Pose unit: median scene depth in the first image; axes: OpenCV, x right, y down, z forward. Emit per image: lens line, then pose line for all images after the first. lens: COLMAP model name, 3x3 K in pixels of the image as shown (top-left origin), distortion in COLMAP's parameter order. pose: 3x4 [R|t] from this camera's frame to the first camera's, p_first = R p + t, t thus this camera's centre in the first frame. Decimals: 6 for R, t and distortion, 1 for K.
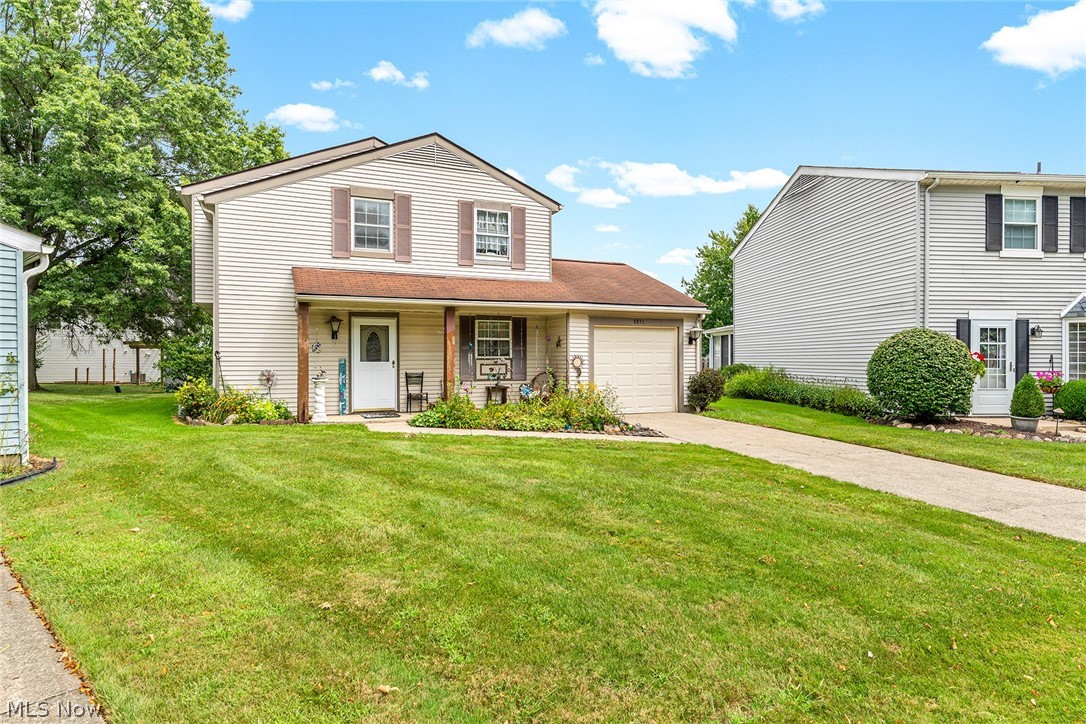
lens RADIAL K [[625.7, 0, 544.6], [0, 625.7, 361.5], [0, 0, 1]] dist [-0.008673, -0.000280]
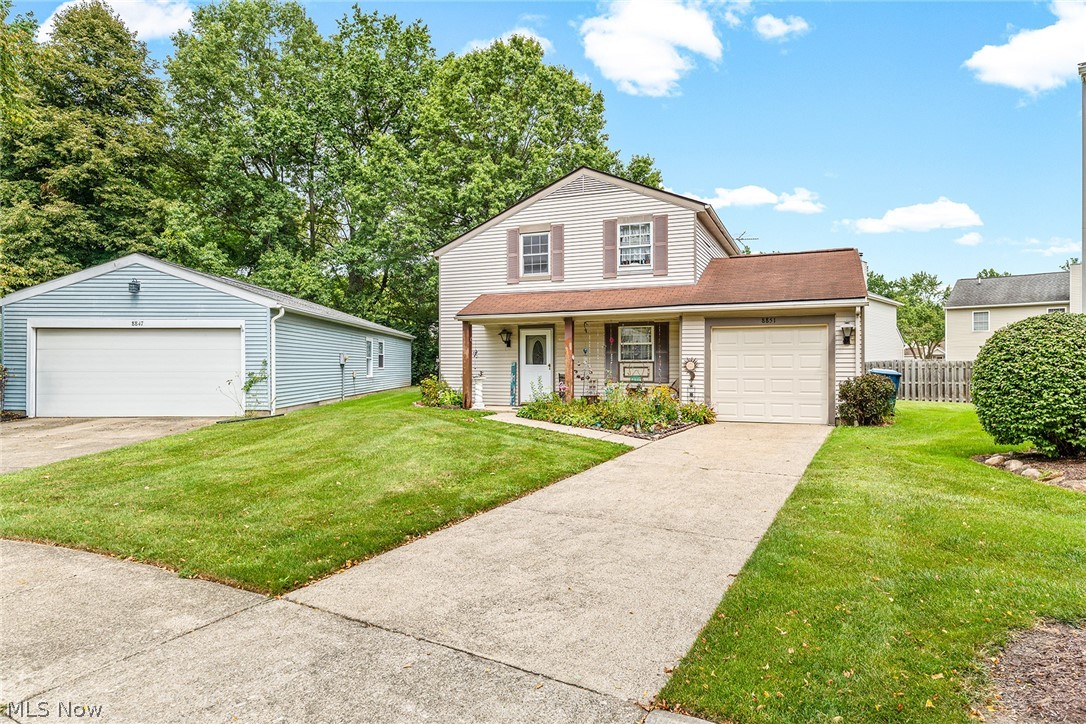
lens RADIAL K [[663.5, 0, 540.0], [0, 663.5, 365.4], [0, 0, 1]] dist [0.000862, -0.000242]
pose [[0.665668, 0.001320, -0.746247, 0.689498], [-0.002052, 0.999998, -0.000061, 0.001688], [0.746245, 0.001572, 0.665670, 0.130182]]
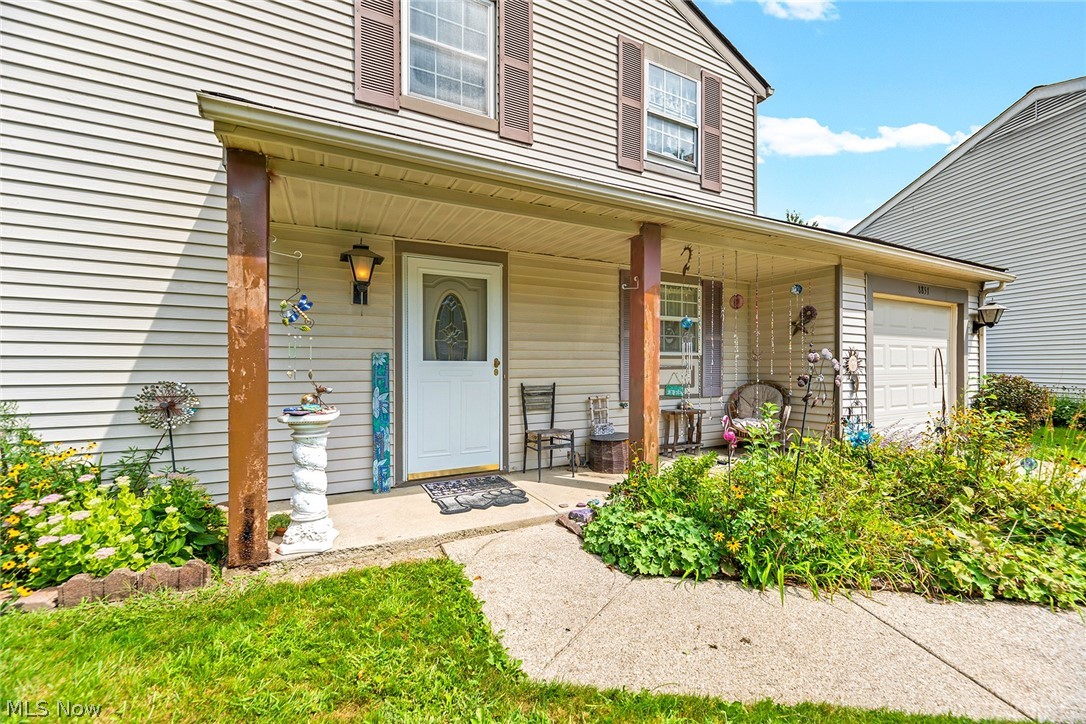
lens RADIAL K [[443.8, 0, 545.5], [0, 443.8, 367.9], [0, 0, 1]] dist [-0.001521, 0.000193]
pose [[0.998637, 0.001118, 0.052183, -0.219162], [-0.001355, 0.999989, 0.004497, 0.003678], [-0.052177, -0.004562, 0.998627, 0.669356]]
